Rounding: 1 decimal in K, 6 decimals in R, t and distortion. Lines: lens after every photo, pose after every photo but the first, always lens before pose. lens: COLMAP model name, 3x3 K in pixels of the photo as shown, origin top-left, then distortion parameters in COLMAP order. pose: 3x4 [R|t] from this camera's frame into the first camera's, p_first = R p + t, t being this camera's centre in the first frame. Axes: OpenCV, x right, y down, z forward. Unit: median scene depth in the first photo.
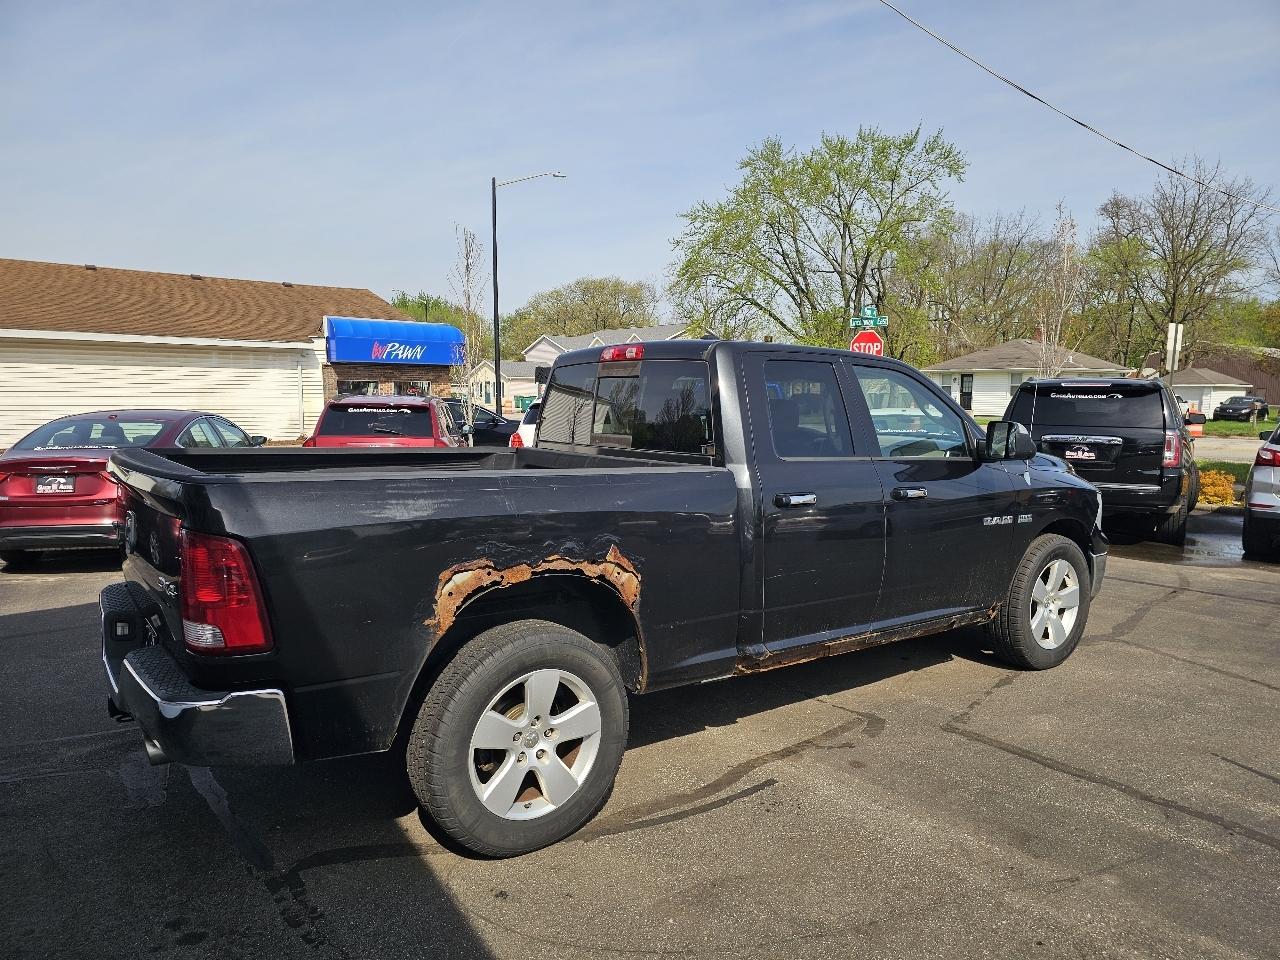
lens RADIAL K [[853.5, 0, 648.9], [0, 853.5, 492.1], [0, 0, 1]] dist [0.059458, -0.055053]
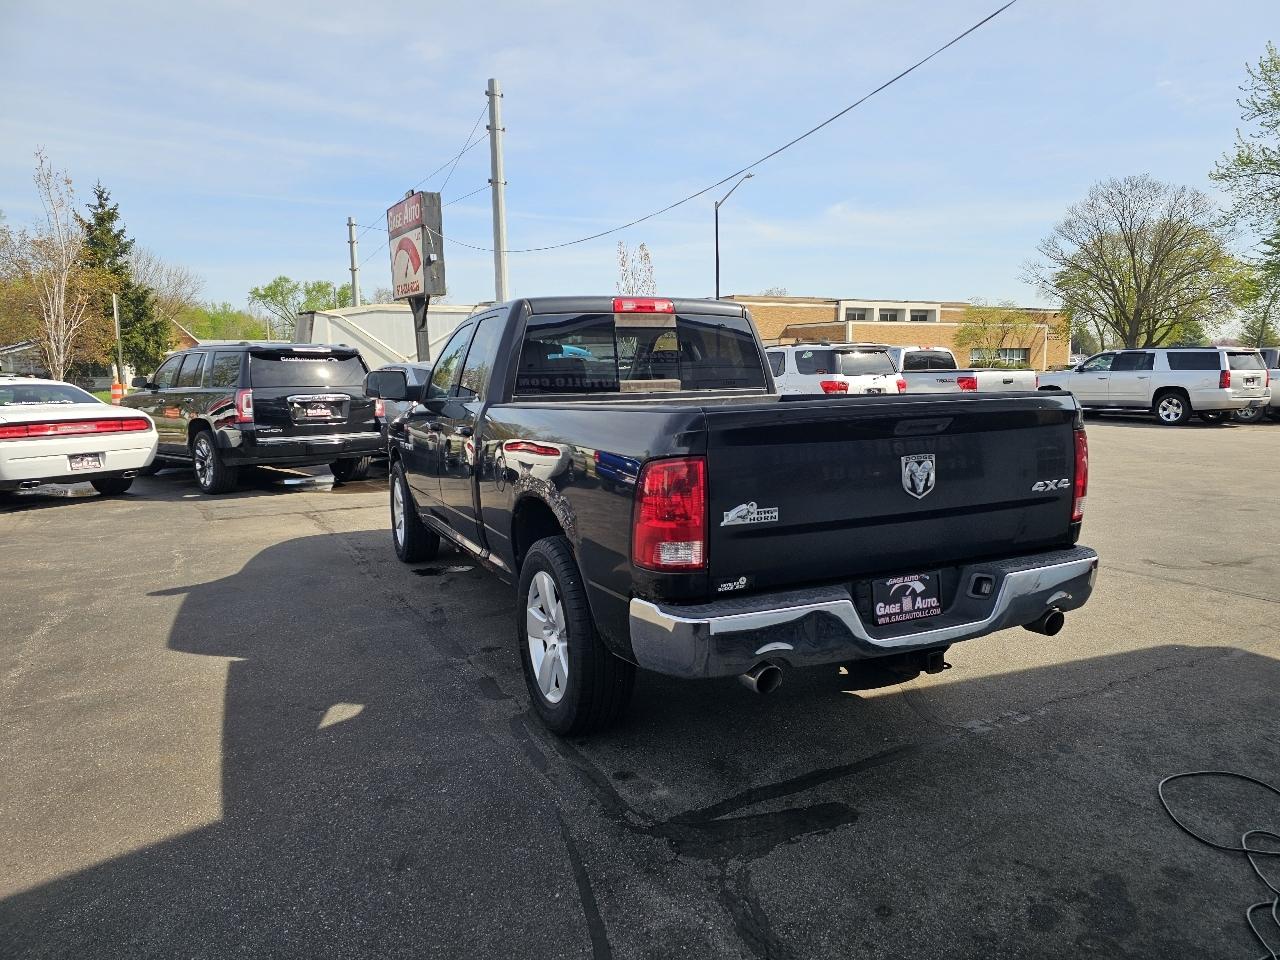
lens RADIAL K [[853.5, 0, 645.7], [0, 853.5, 471.8], [0, 0, 1]] dist [0.059458, -0.055053]
pose [[0.191623, -0.128398, 0.973034, -0.944011], [0.125733, 0.986448, 0.105407, -0.056458], [-0.973382, 0.102144, 0.205170, 0.662504]]
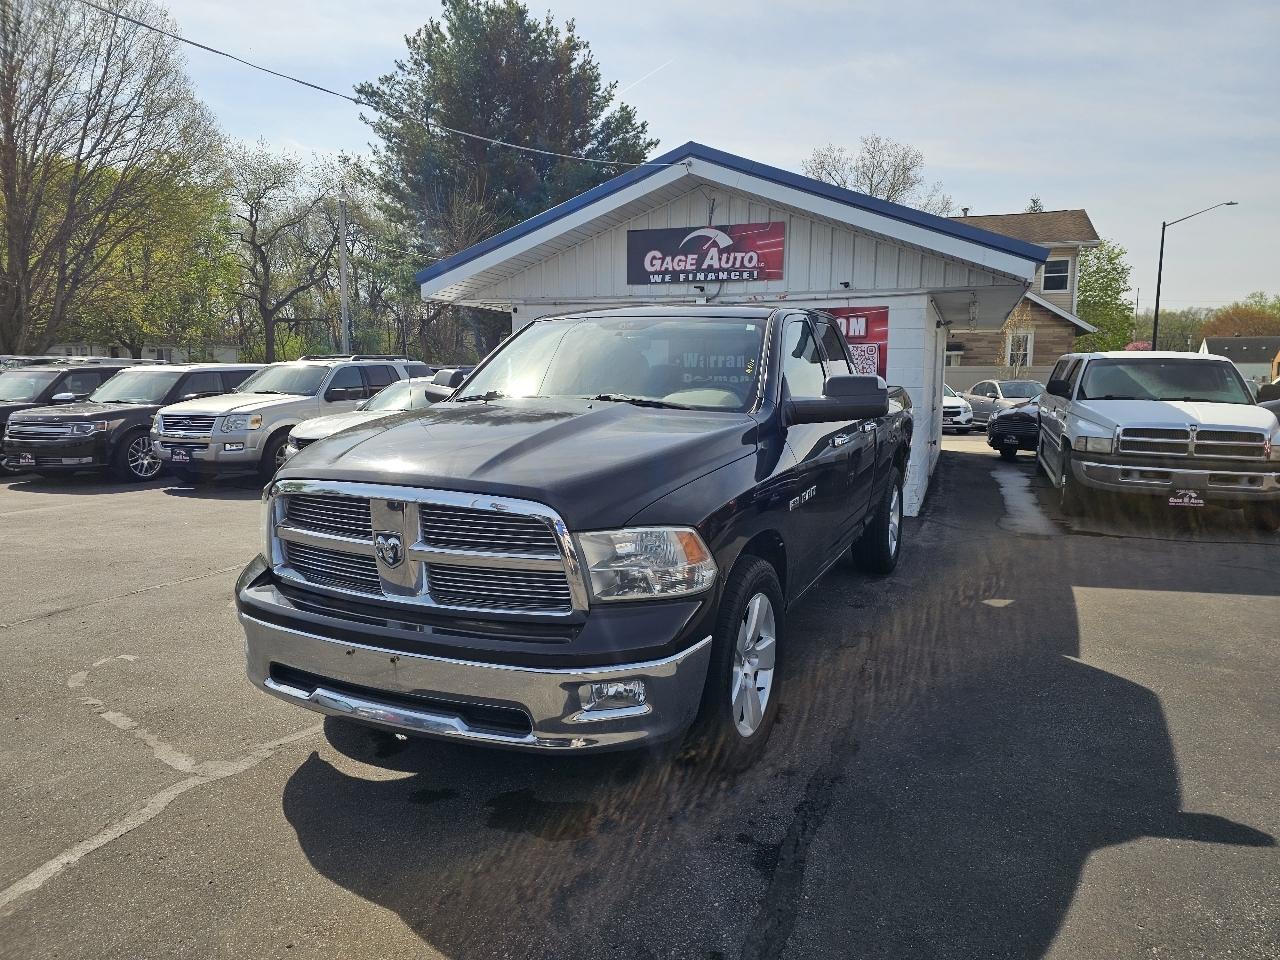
lens RADIAL K [[853.5, 0, 645.9], [0, 853.5, 471.5], [0, 0, 1]] dist [0.059458, -0.055053]
pose [[-0.874422, 0.045077, -0.483068, 0.624711], [-0.068779, 0.974101, 0.215398, -0.179439], [0.480267, 0.221573, -0.848675, 1.778344]]
